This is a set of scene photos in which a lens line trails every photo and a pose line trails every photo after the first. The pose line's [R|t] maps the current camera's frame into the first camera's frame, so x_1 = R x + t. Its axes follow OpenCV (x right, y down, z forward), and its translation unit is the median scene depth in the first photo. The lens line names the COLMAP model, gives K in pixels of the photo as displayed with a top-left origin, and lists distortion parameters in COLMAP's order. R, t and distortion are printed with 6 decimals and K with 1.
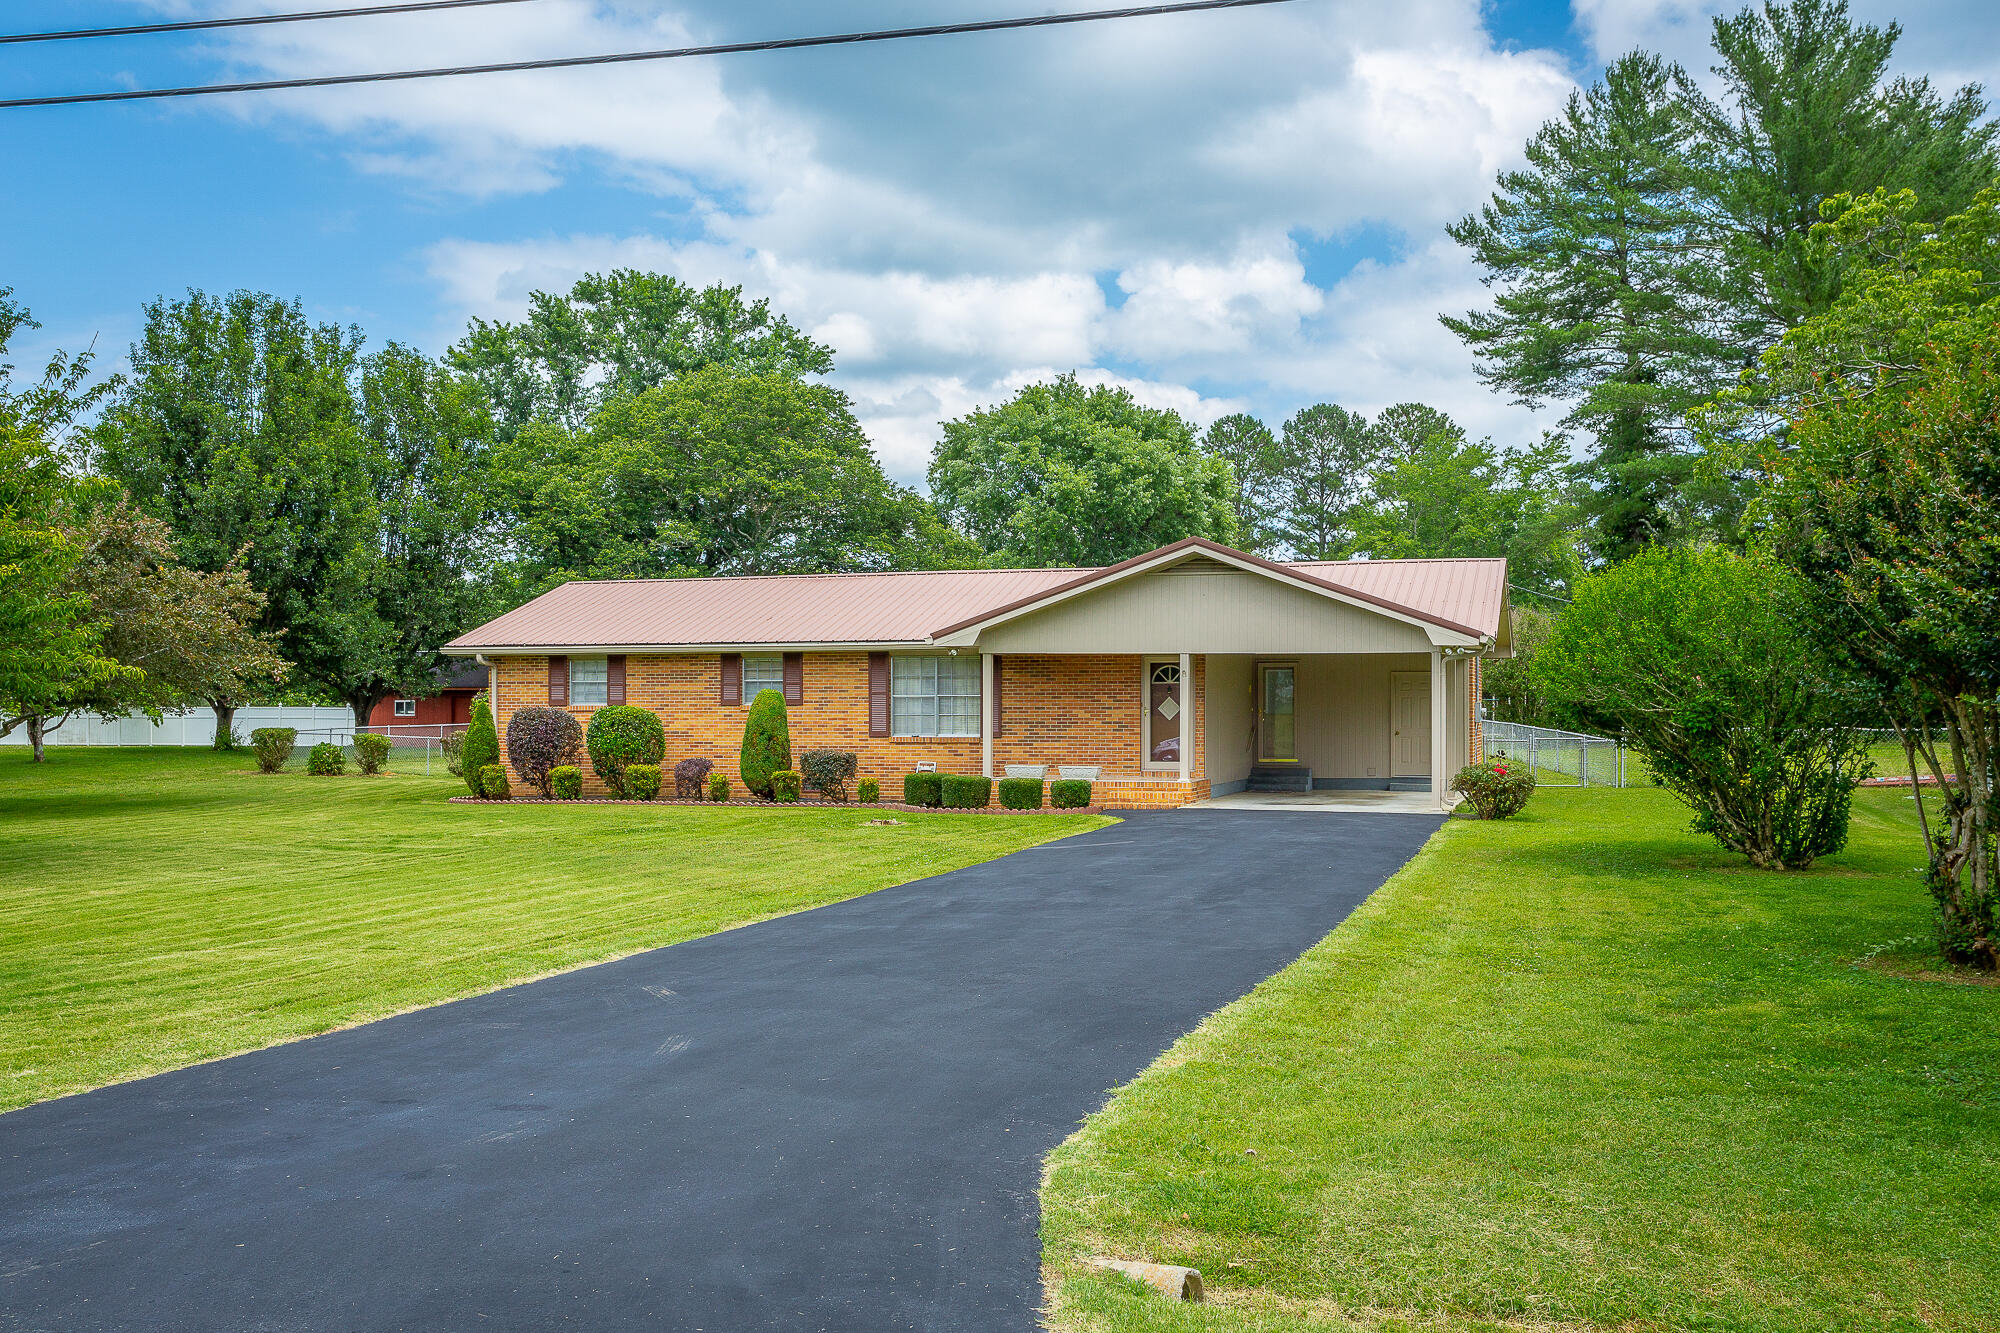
lens RADIAL K [[1754.5, 0, 1007.4], [0, 1754.5, 694.0], [0, 0, 1]] dist [0.005807, 0.004288]
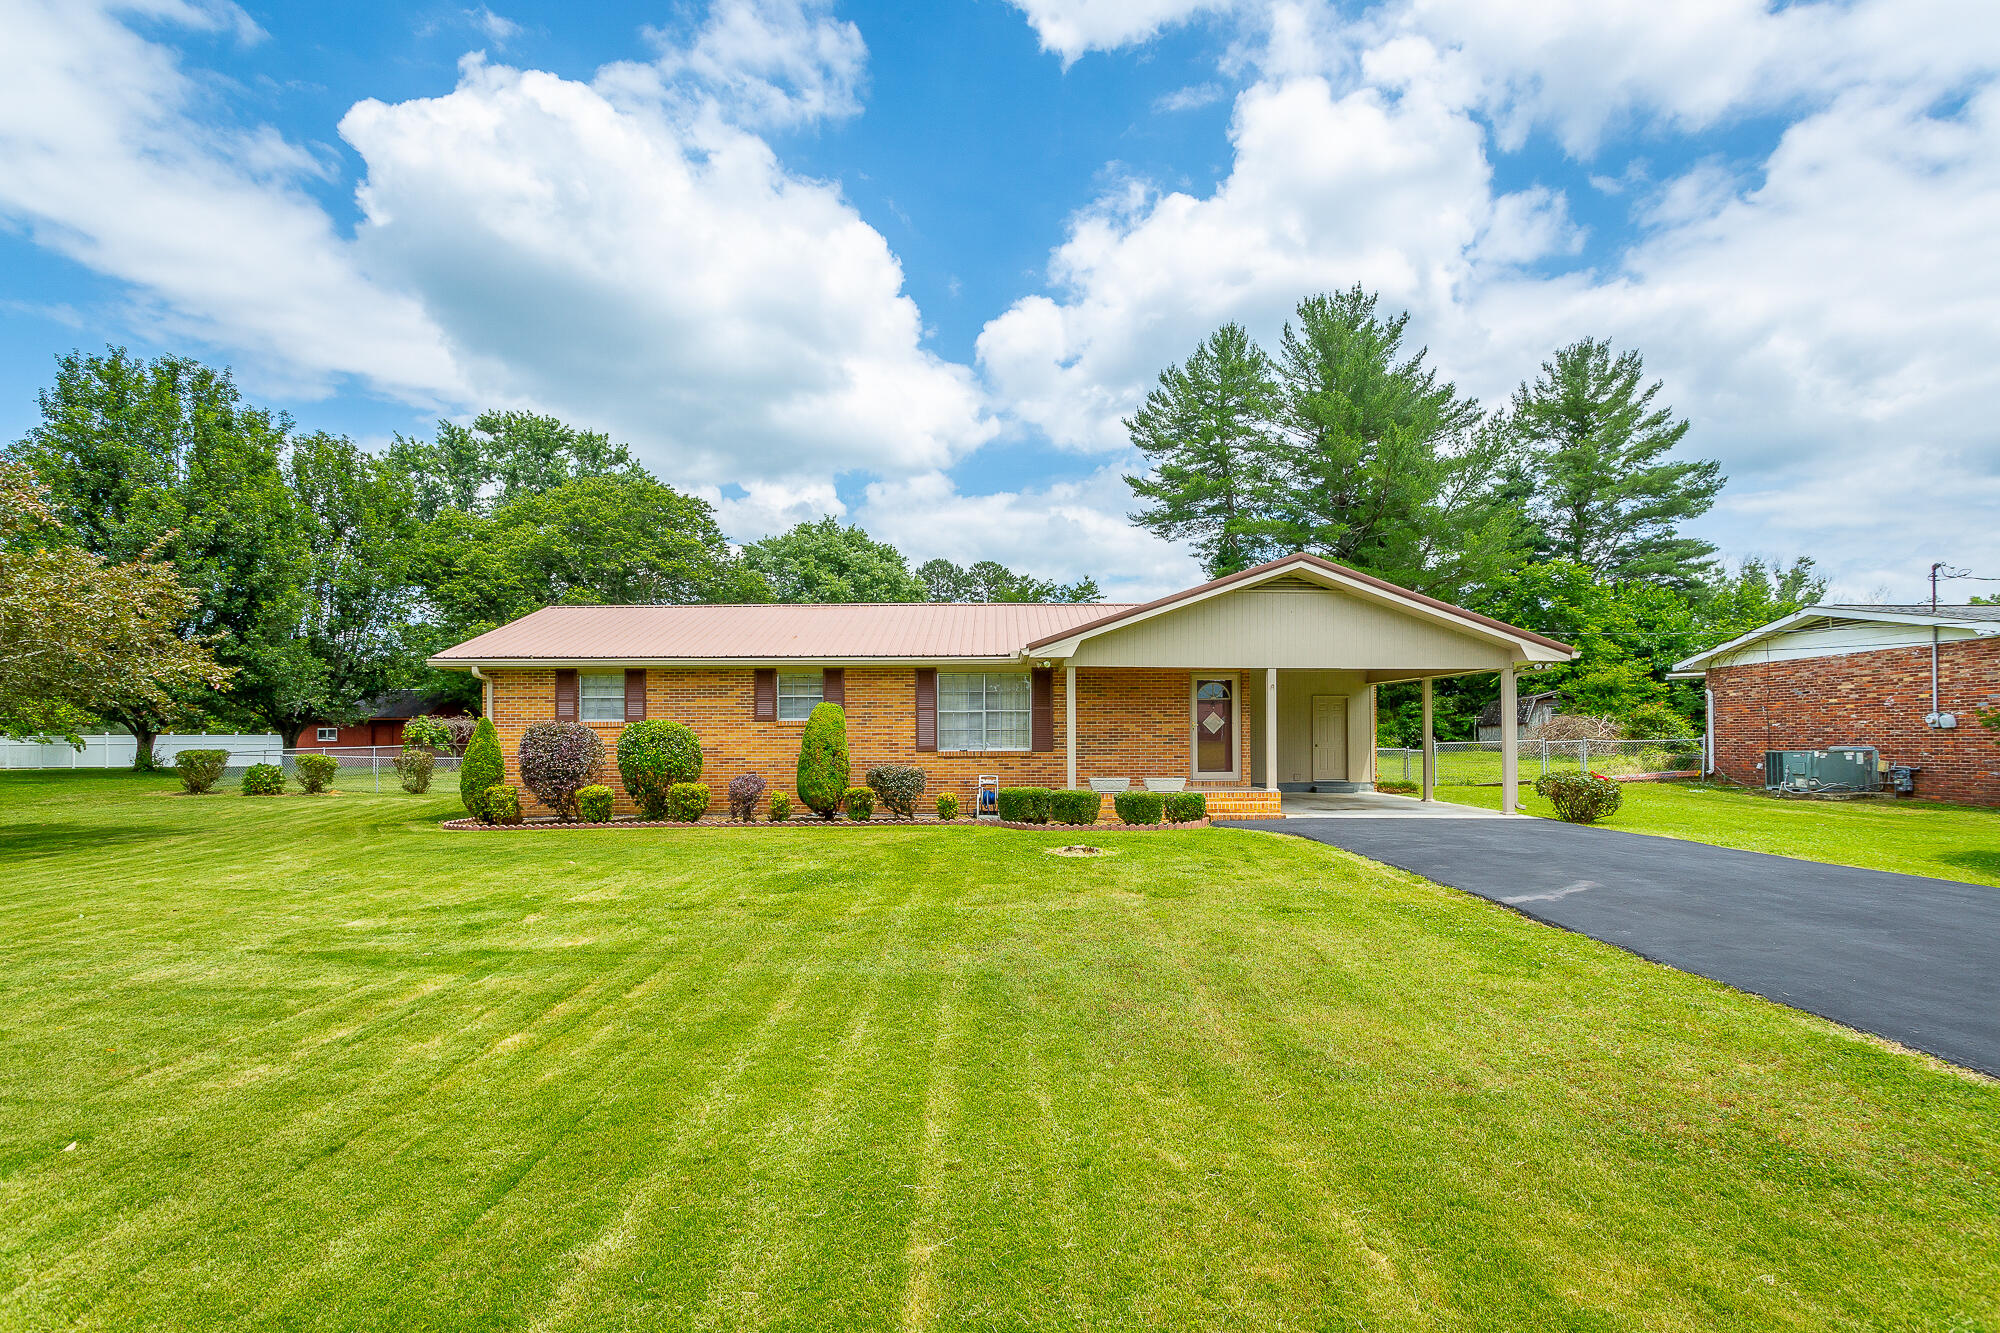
lens RADIAL K [[955.0, 0, 1004.9], [0, 955.0, 715.3], [0, 0, 1]] dist [0.007559, 0.001340]
pose [[0.953768, 0.003181, 0.300525, -0.187708], [0.001574, 0.999877, -0.015579, 0.011668], [-0.300538, 0.015332, 0.953647, 0.437392]]
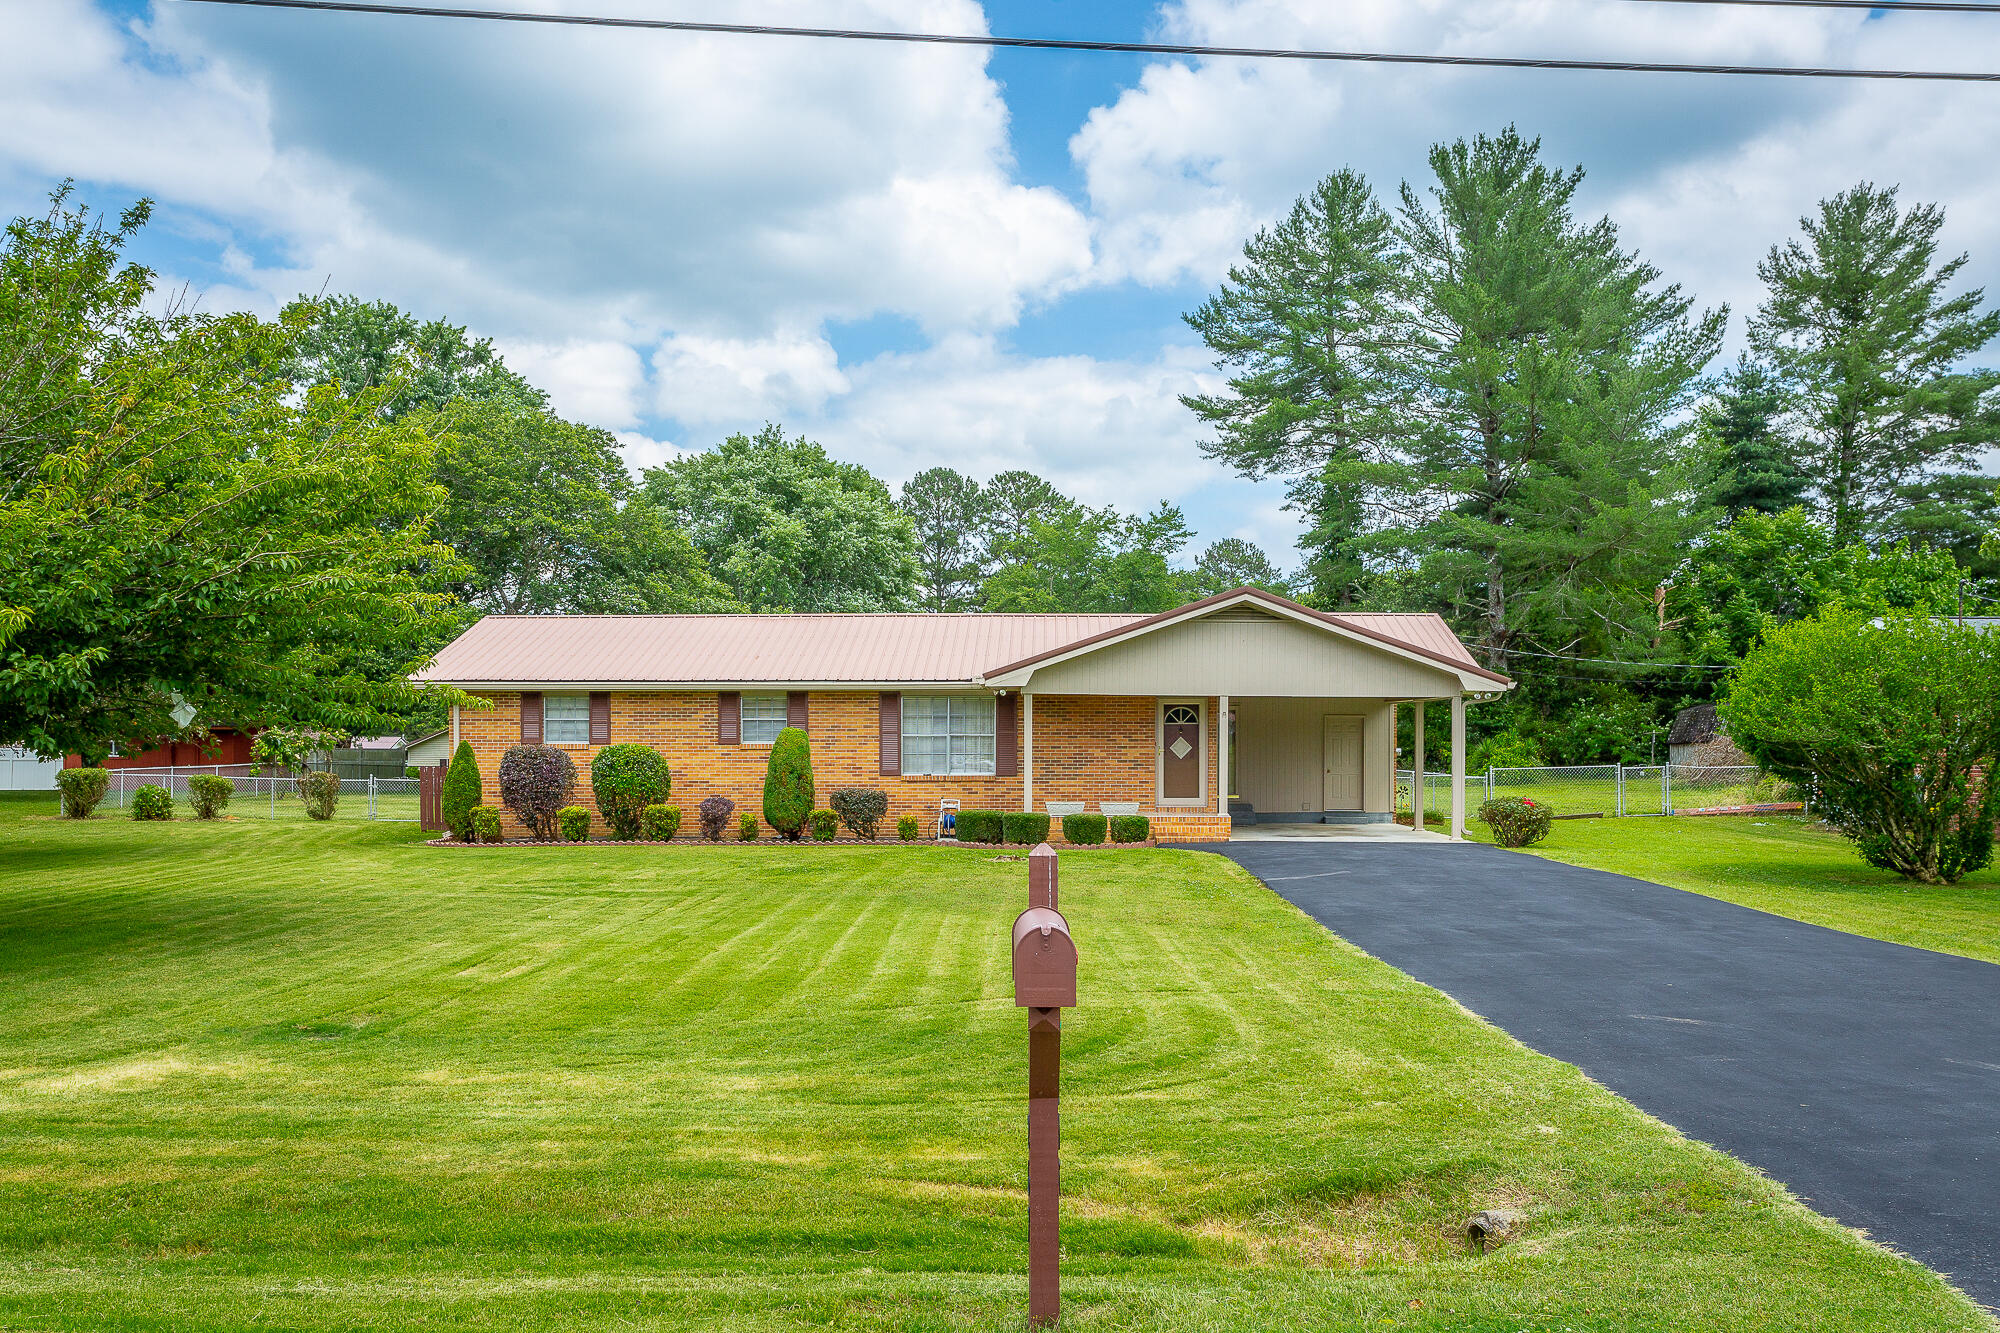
lens RADIAL K [[1648.3, 0, 1004.1], [0, 1648.3, 740.2], [0, 0, 1]] dist [0.003805, -0.004050]
pose [[0.963545, 0.002955, 0.267528, -0.252340], [-0.003294, 0.999994, 0.000819, 0.003012], [-0.267524, -0.001671, 0.963550, 0.064455]]
